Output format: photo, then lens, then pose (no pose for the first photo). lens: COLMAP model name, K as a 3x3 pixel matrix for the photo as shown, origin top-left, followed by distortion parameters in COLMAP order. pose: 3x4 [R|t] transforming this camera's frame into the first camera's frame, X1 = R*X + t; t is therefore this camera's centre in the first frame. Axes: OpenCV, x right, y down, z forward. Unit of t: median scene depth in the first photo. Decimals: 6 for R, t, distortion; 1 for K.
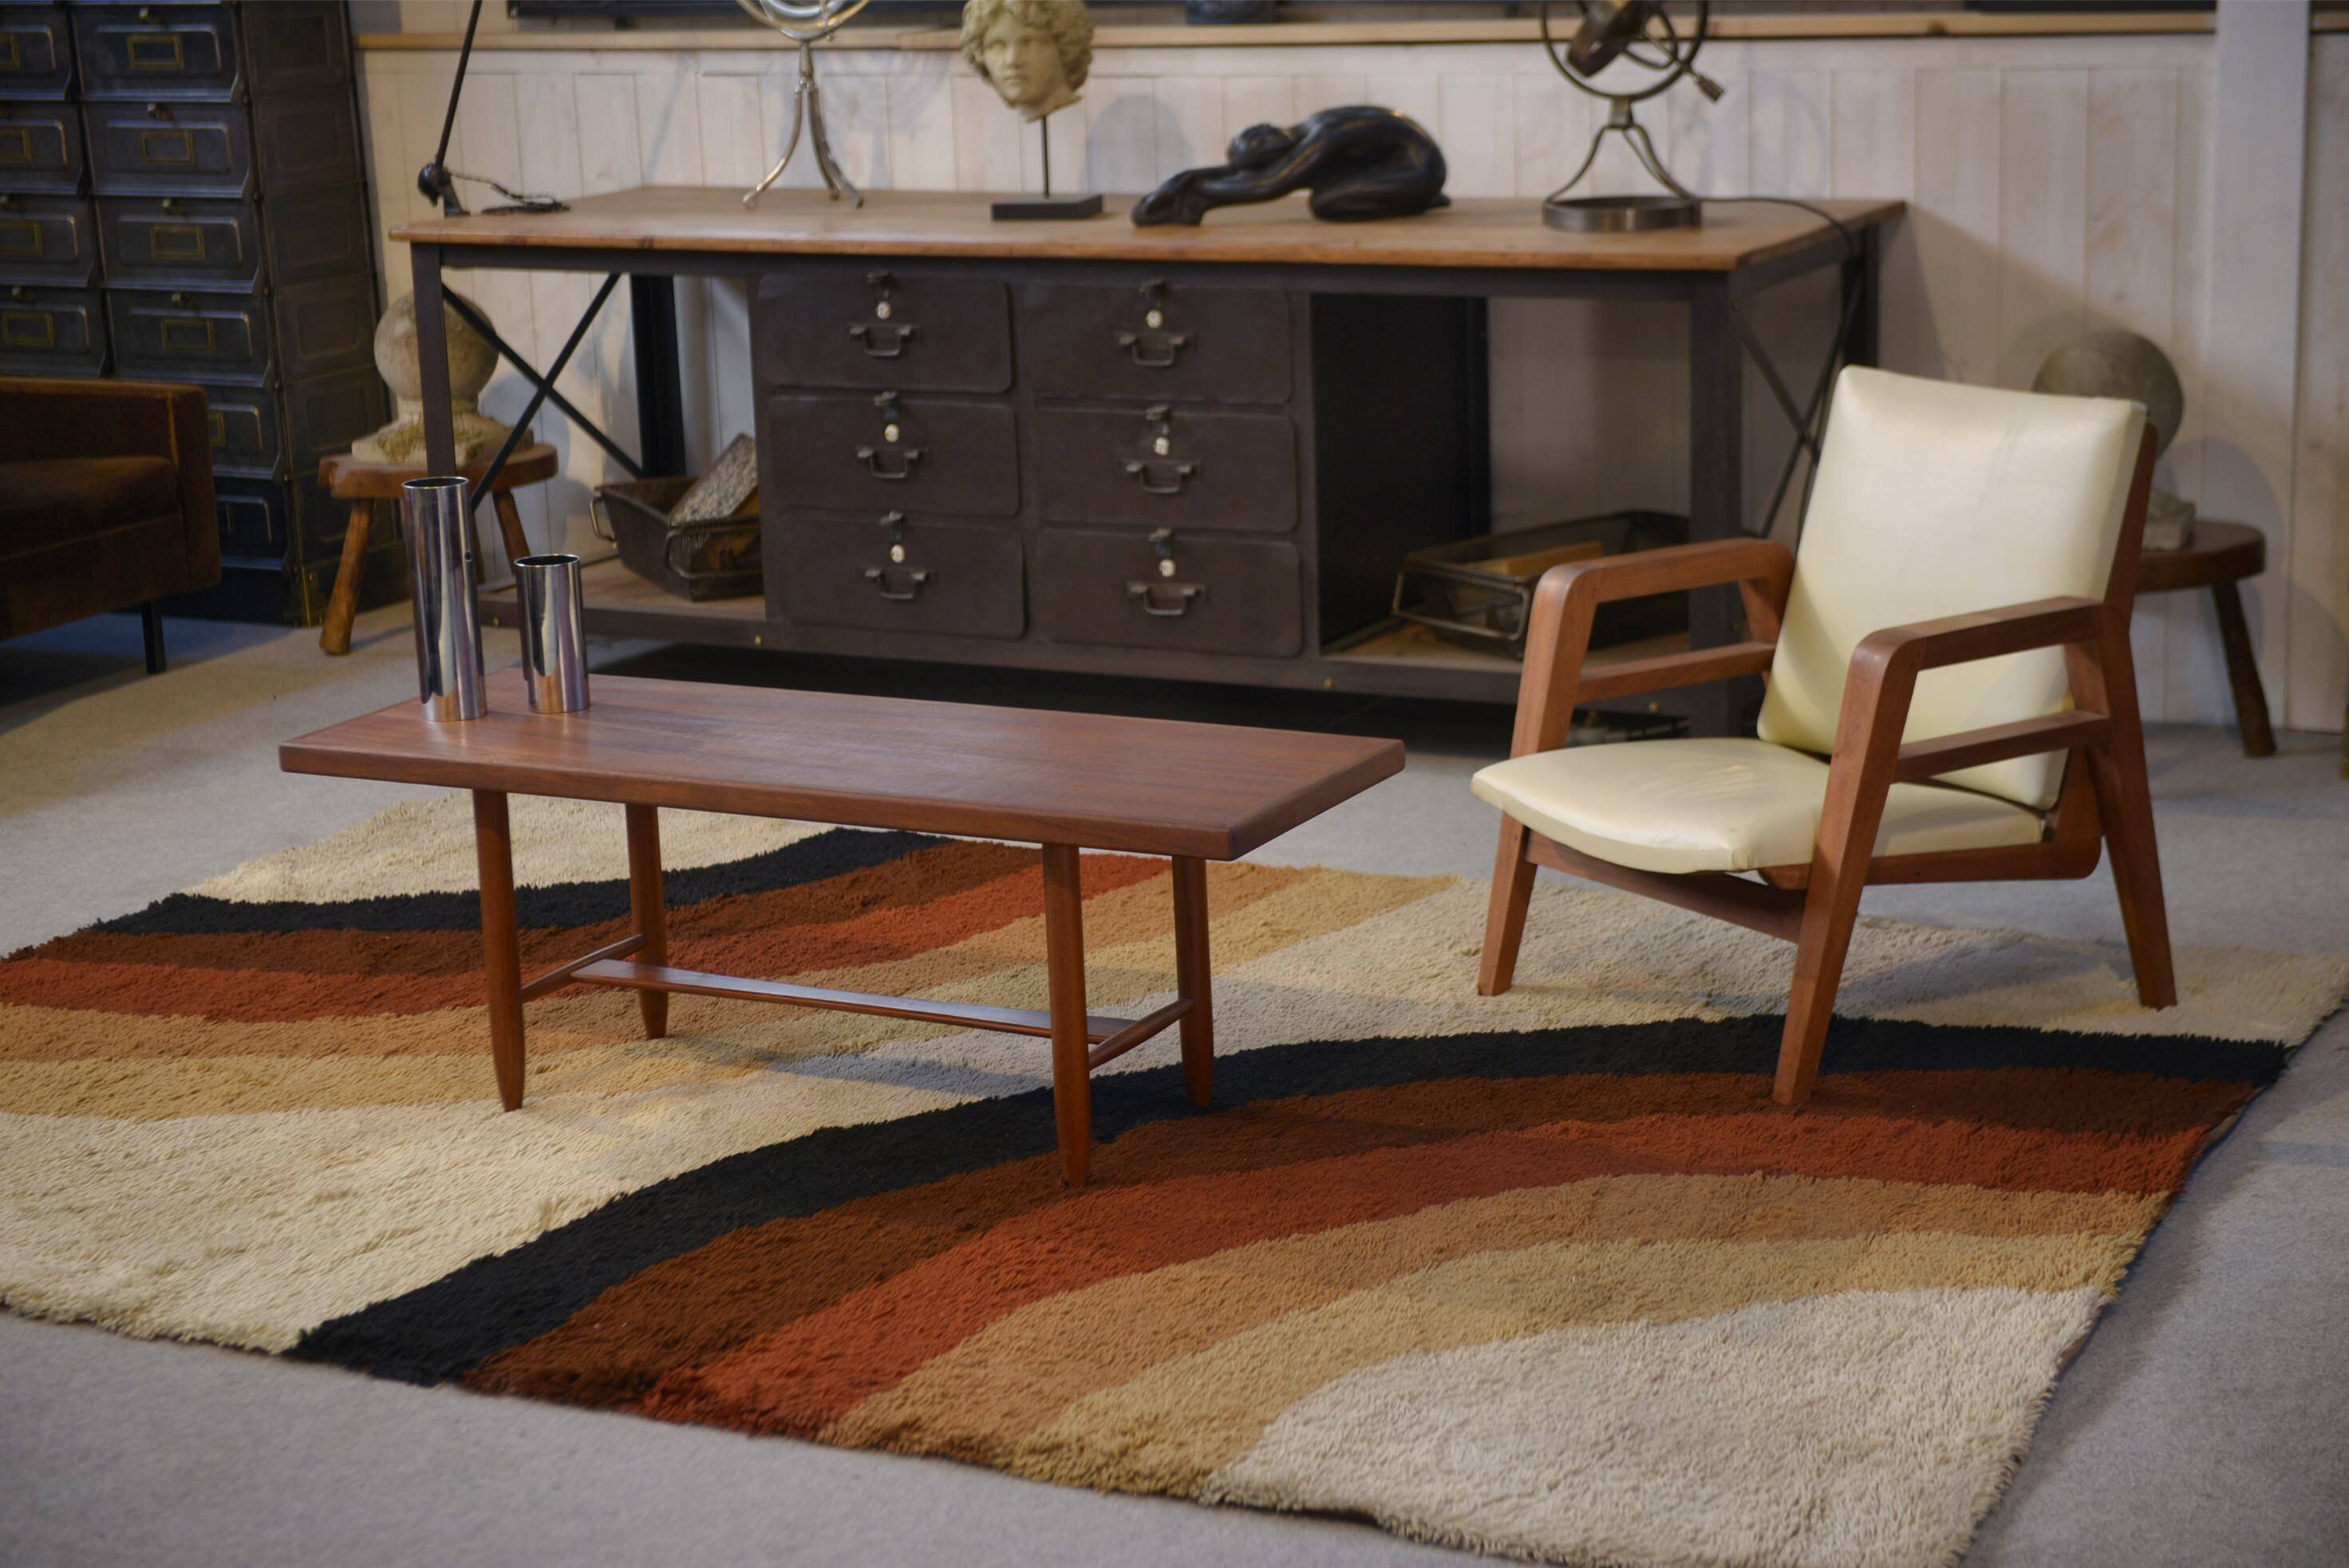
lens RADIAL K [[4148.8, 0, 1165.3], [0, 4148.8, 786.9], [0, 0, 1]] dist [0.084910, 0.130961]
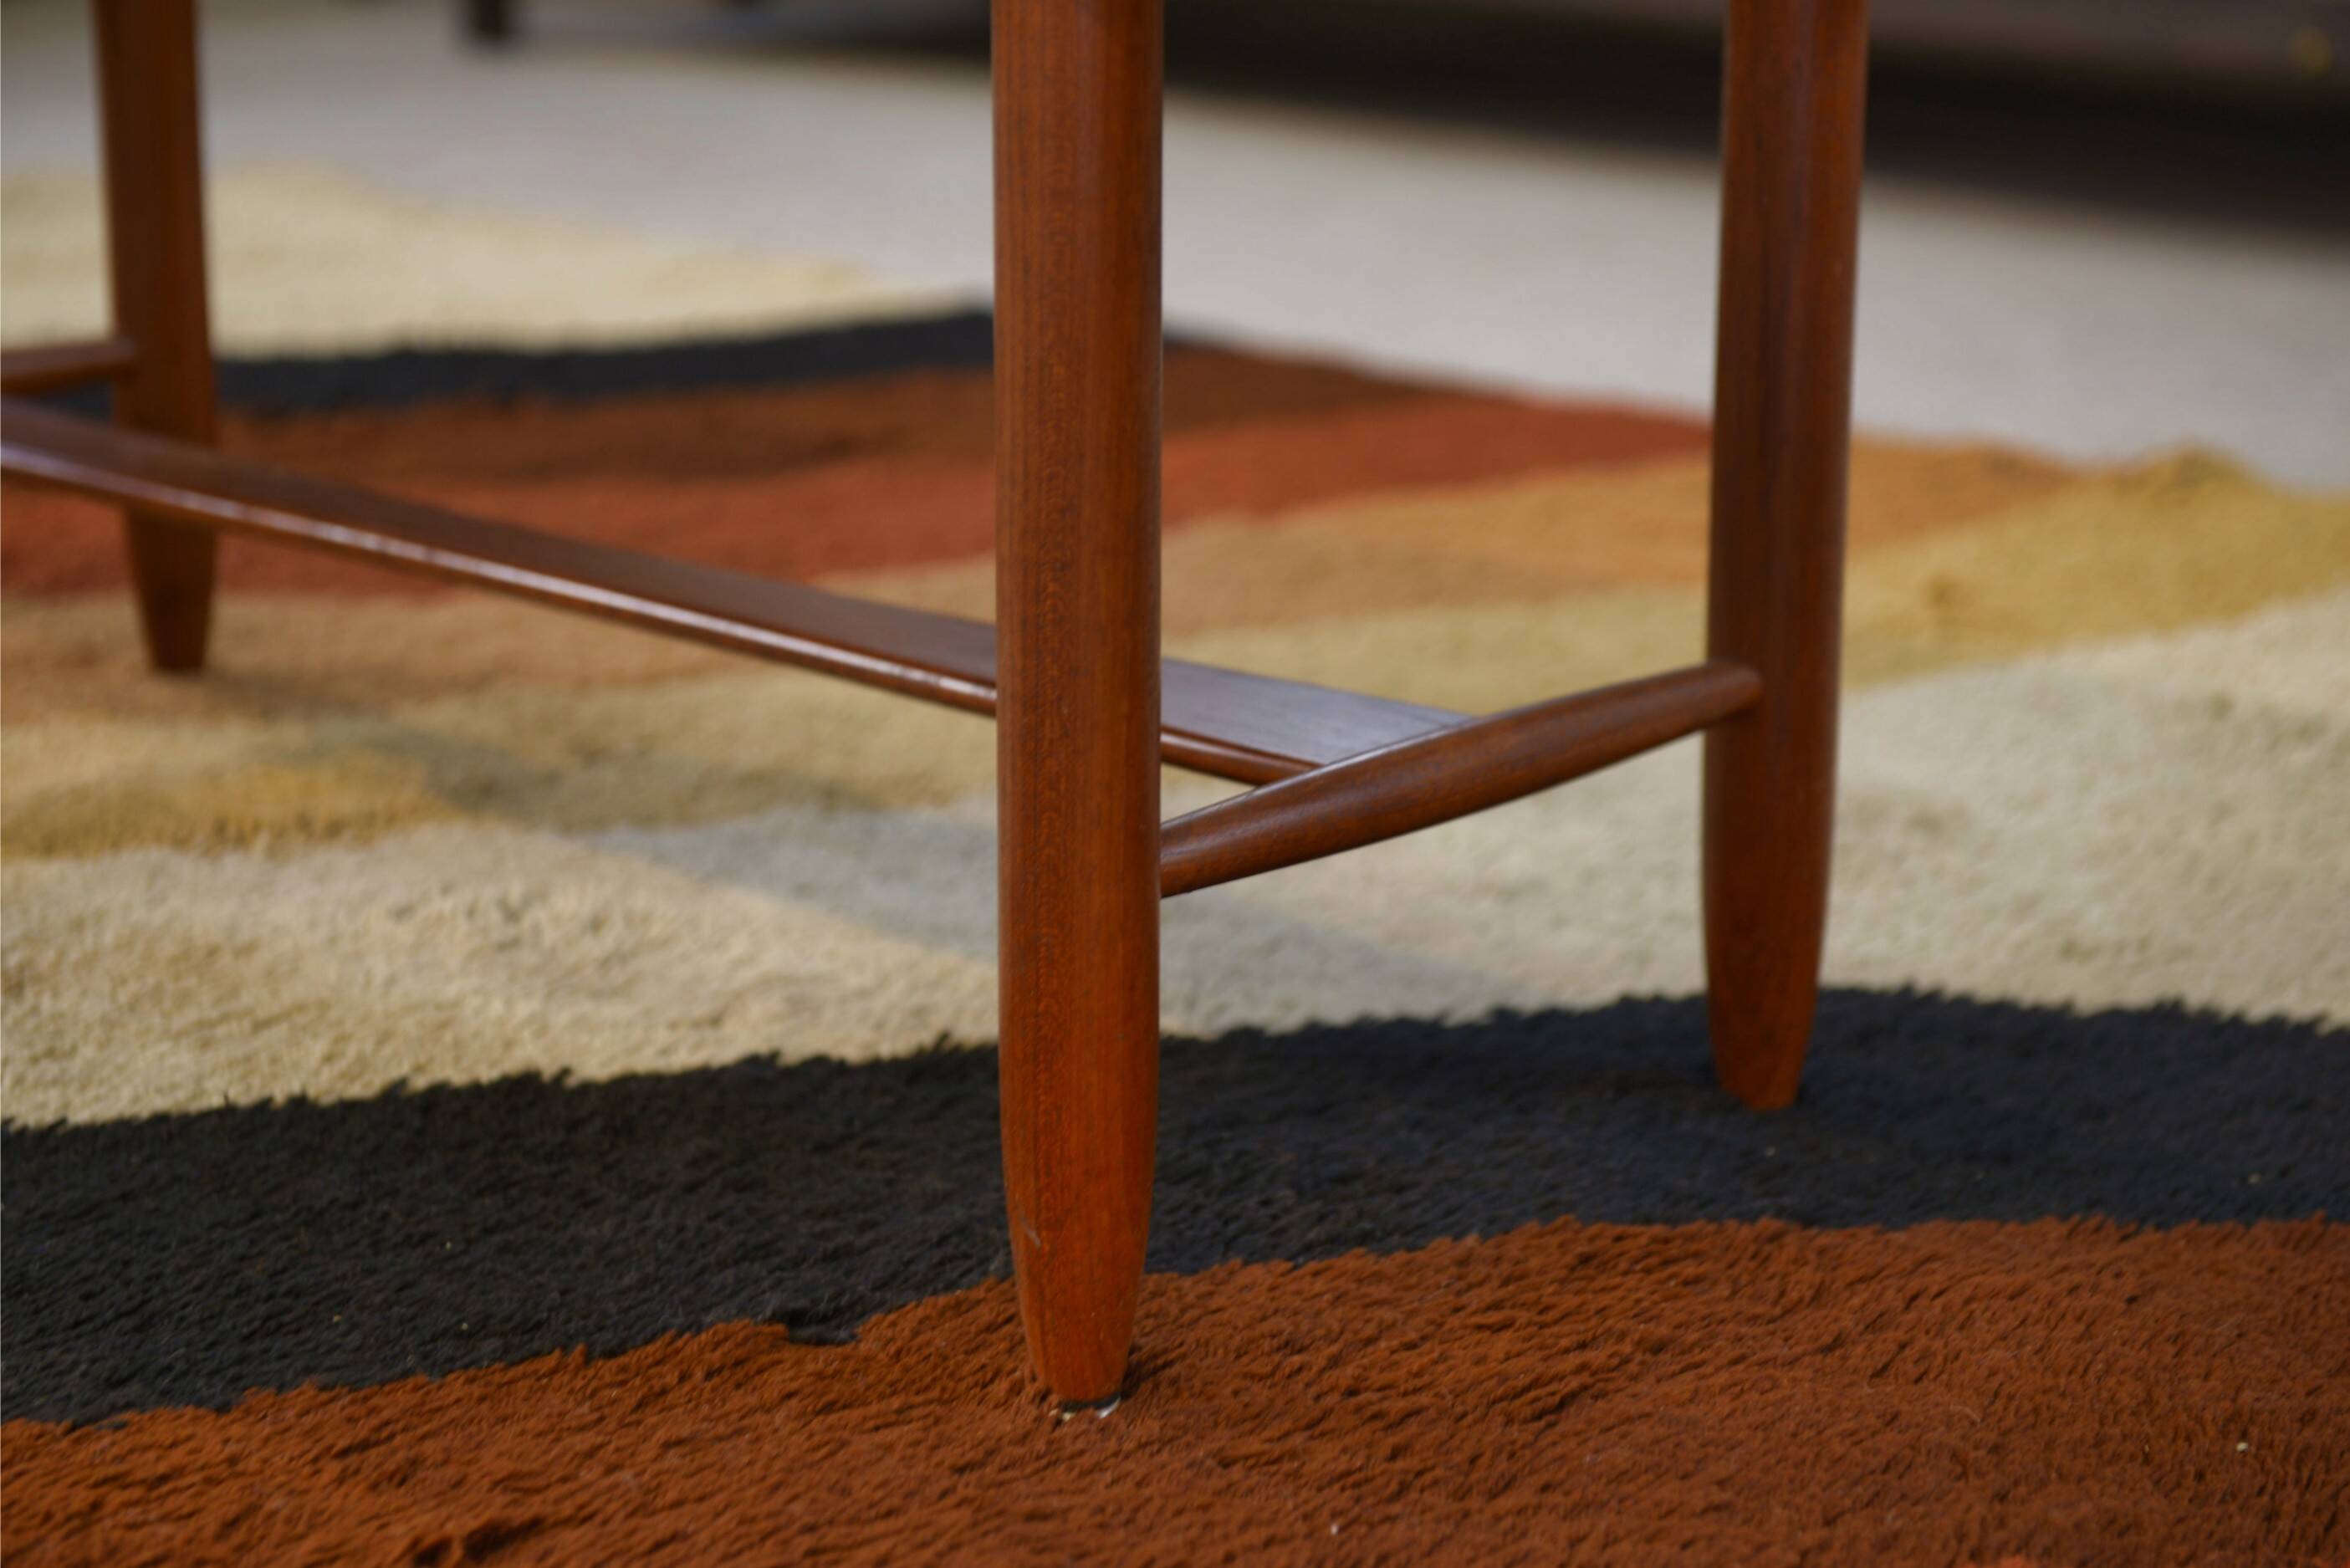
lens RADIAL K [[4708.8, 0, 1175.0], [0, 4708.8, 784.0], [0, 0, 1]] dist [0.091351, -0.051421]
pose [[0.968151, 0.103012, -0.228194, 0.048379], [-0.093419, 0.994243, 0.052477, 0.031806], [0.232286, -0.029488, 0.972201, 0.600012]]
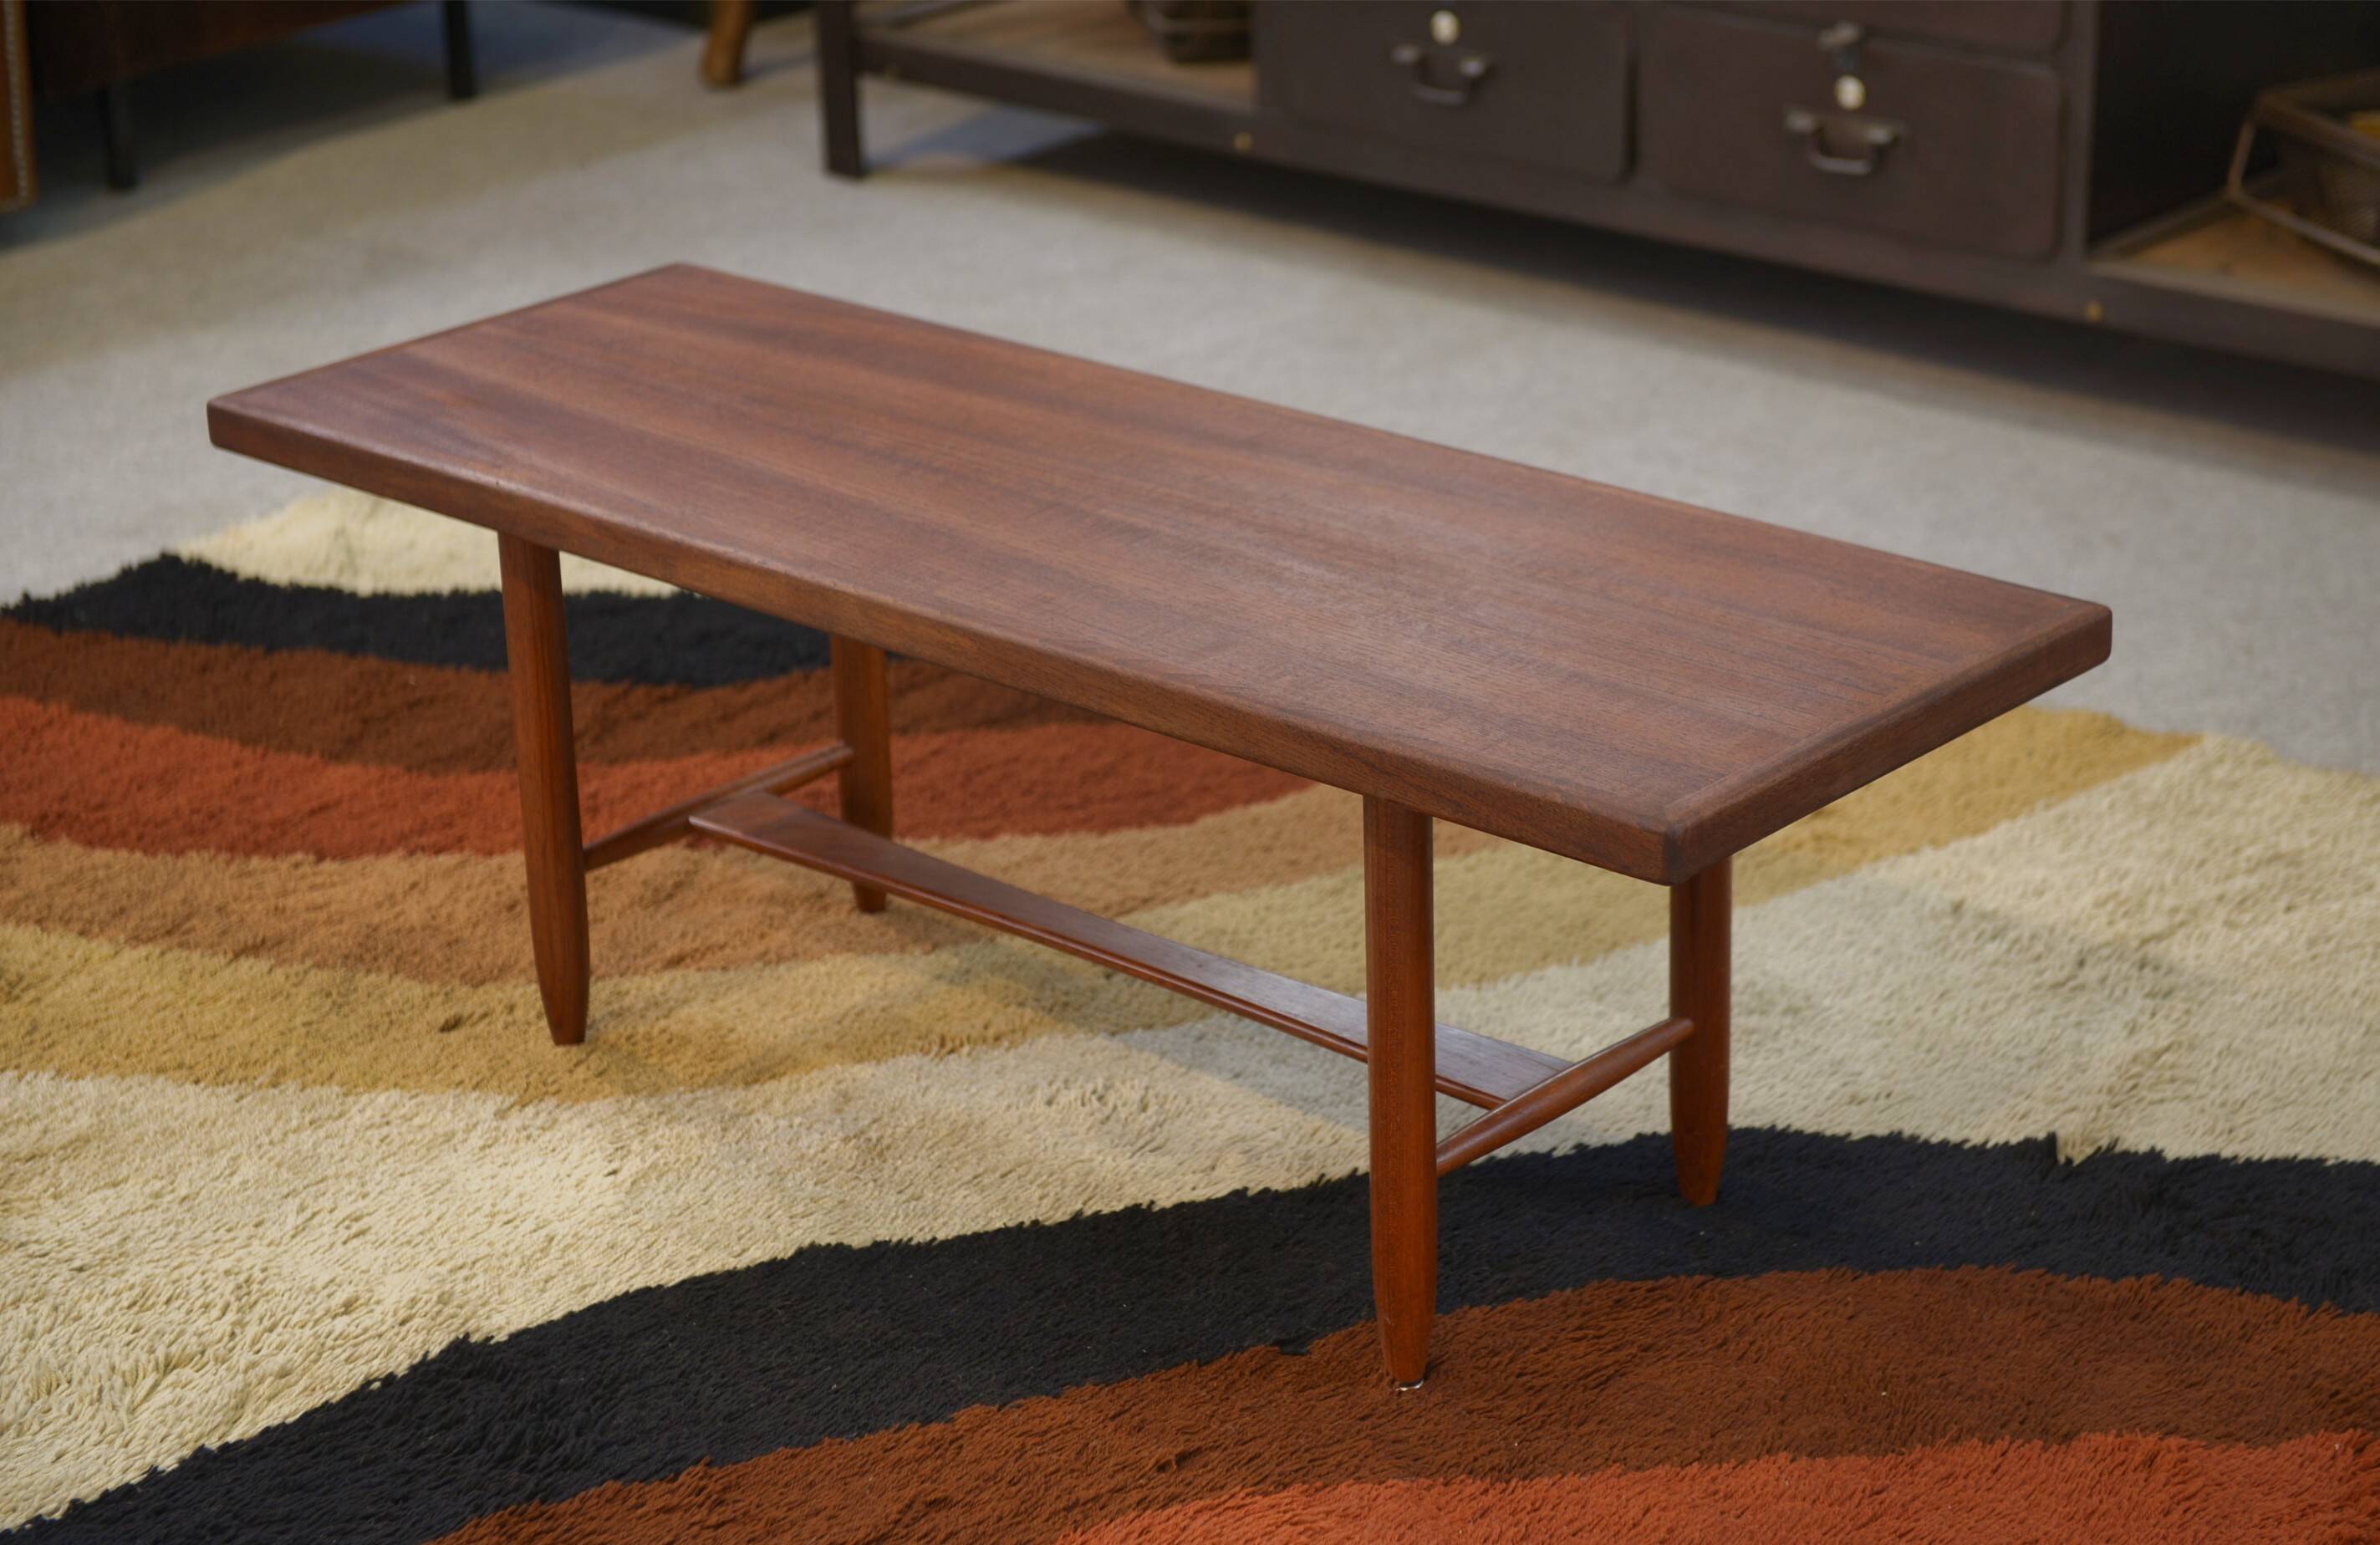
lens RADIAL K [[4740.2, 0, 1190.0], [0, 4740.2, 772.5], [0, 0, 1]] dist [0.073107, 0.101975]
pose [[0.967377, 0.099759, -0.232874, 0.086572], [-0.061550, 0.984213, 0.165938, -0.071044], [0.245751, -0.146191, 0.958245, 0.333334]]
